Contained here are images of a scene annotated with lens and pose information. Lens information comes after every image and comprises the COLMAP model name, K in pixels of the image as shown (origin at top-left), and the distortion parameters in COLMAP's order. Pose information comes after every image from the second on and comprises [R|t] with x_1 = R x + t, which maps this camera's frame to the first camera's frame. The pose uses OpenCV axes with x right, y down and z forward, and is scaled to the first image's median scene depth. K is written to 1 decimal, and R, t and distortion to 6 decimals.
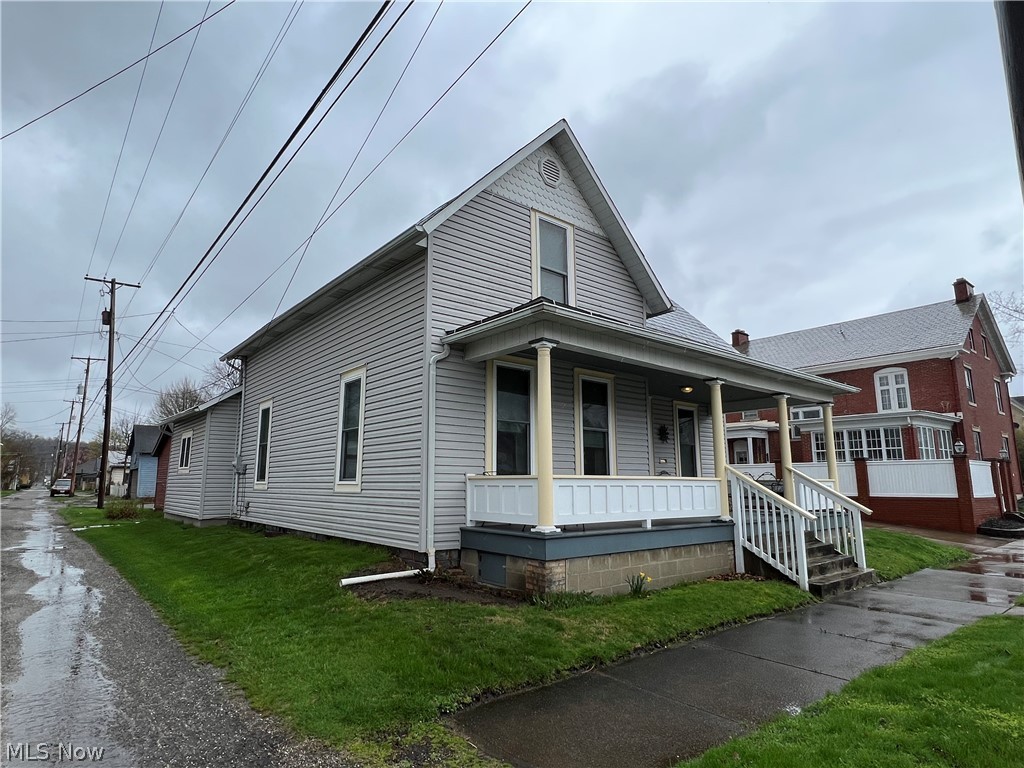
lens RADIAL K [[606.8, 0, 525.1], [0, 606.8, 377.3], [0, 0, 1]] dist [-0.004481, 0.003304]
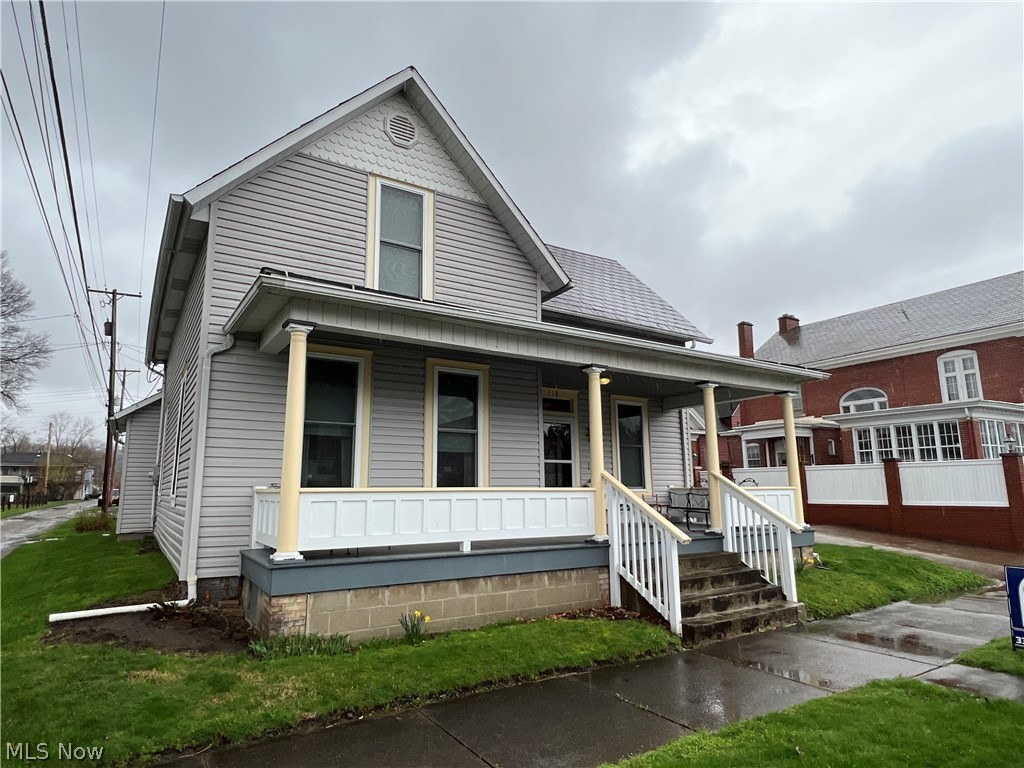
lens RADIAL K [[635.2, 0, 519.4], [0, 635.2, 374.1], [0, 0, 1]] dist [-0.002827, 0.002008]
pose [[0.991415, -0.031264, -0.126963, 0.314661], [0.030413, 0.999500, -0.008640, 0.017714], [0.127170, 0.004705, 0.991870, 0.139068]]
